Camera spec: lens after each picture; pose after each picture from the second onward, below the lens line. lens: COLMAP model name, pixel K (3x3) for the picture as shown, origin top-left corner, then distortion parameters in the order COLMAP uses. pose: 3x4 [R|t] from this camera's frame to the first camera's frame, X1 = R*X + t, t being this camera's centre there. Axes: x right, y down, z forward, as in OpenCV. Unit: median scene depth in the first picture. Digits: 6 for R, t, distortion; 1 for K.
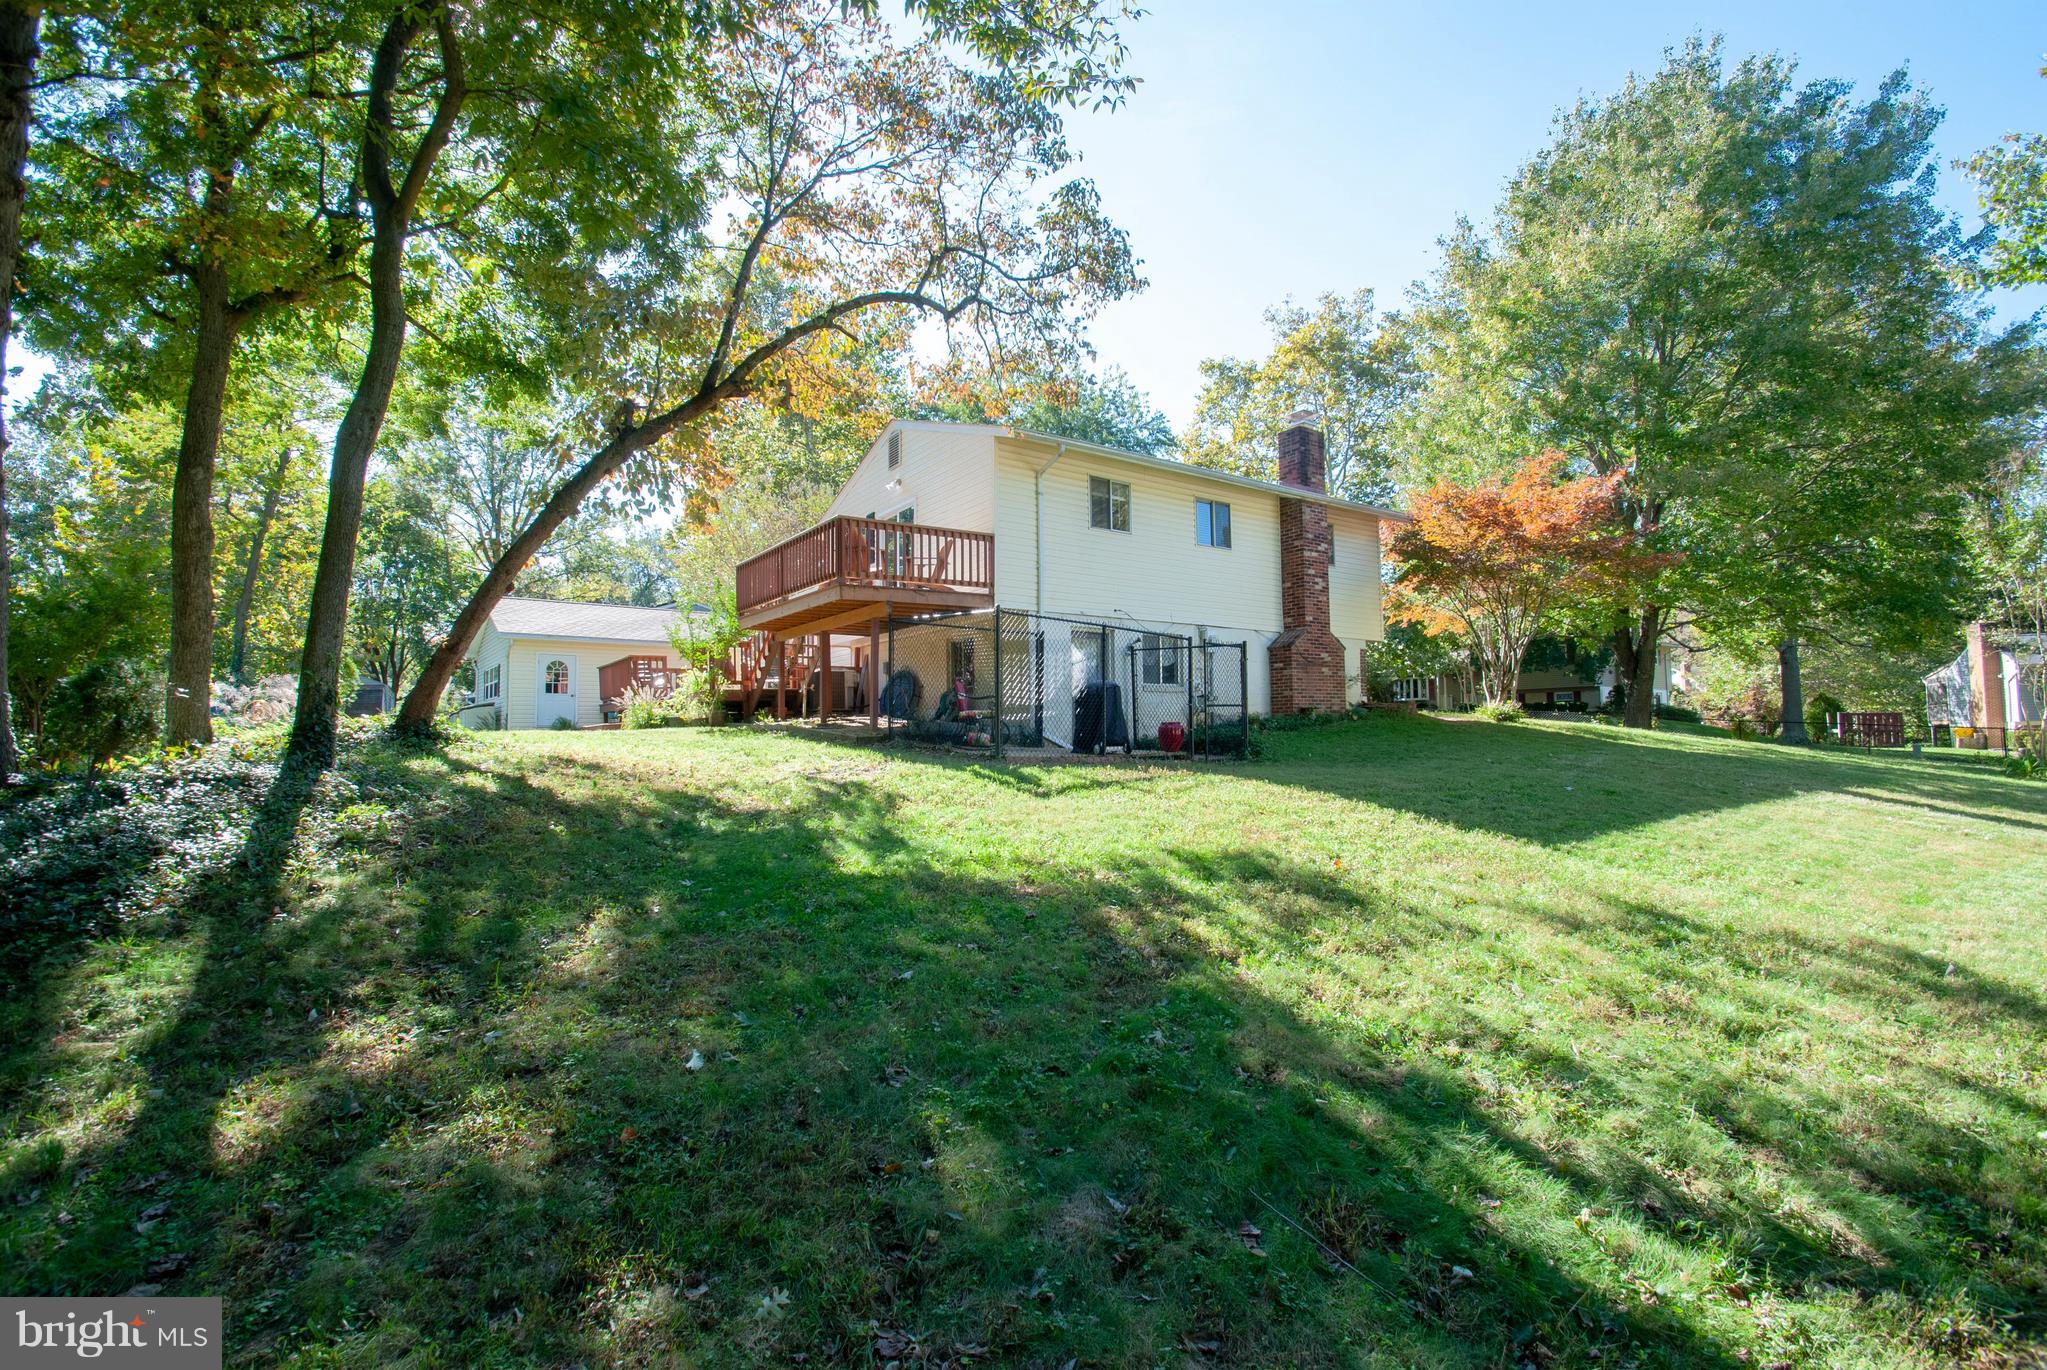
lens RADIAL K [[912.3, 0, 1030.6], [0, 912.3, 693.8], [0, 0, 1]] dist [-0.001447, -0.001658]
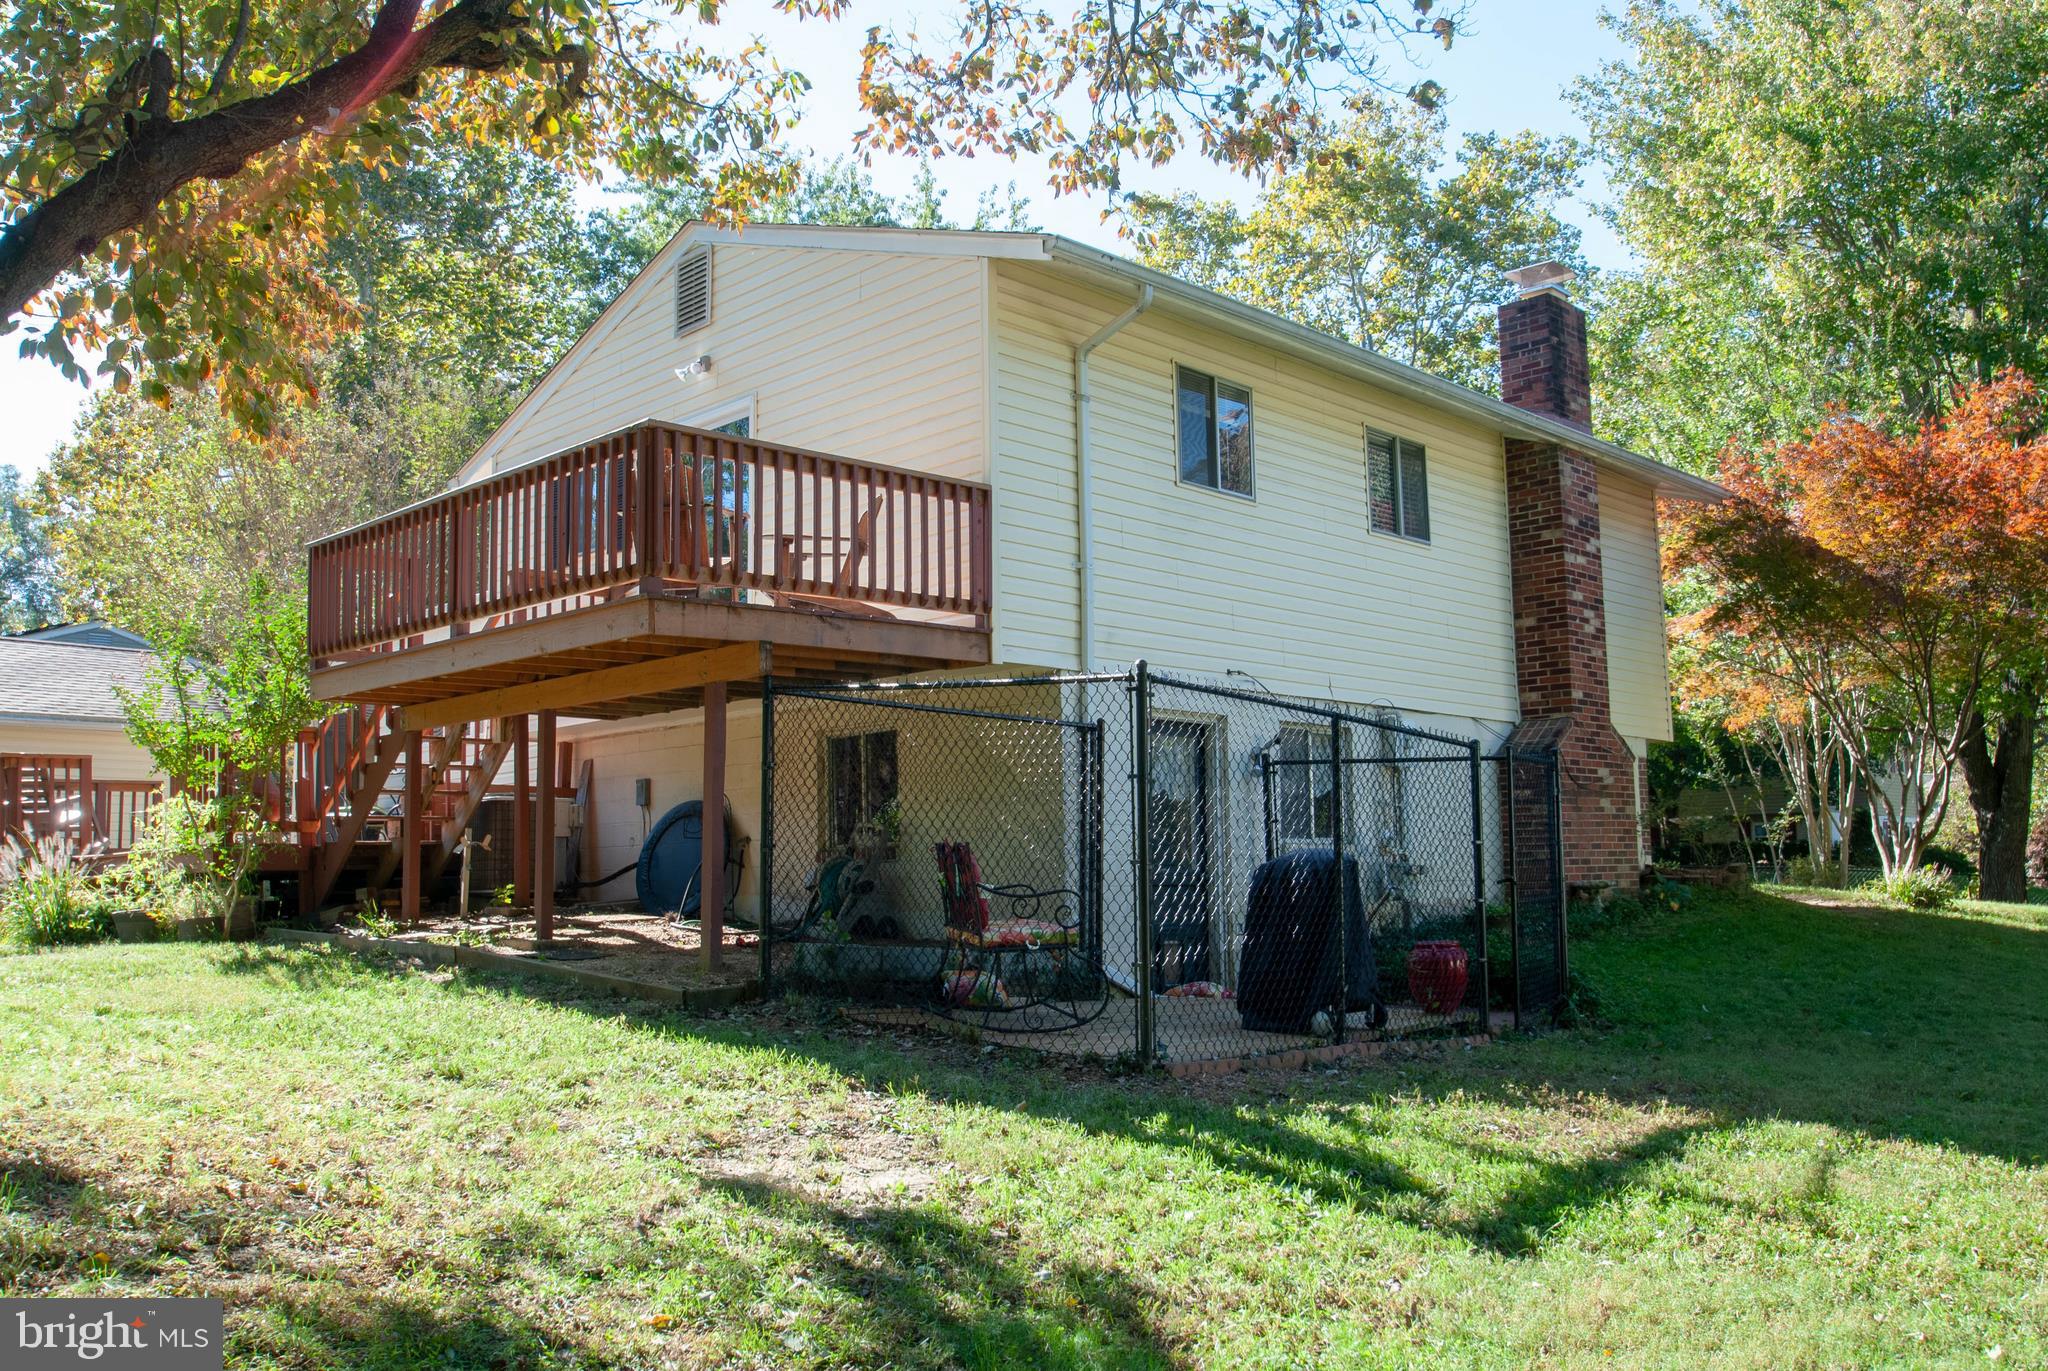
lens RADIAL K [[1691.1, 0, 1020.2], [0, 1691.1, 687.7], [0, 0, 1]] dist [-0.059286, 0.004702]
pose [[0.984675, 0.017277, 0.173539, -0.135033], [-0.004623, 0.997317, -0.073059, -0.022560], [-0.174336, 0.071137, 0.982113, 0.209084]]
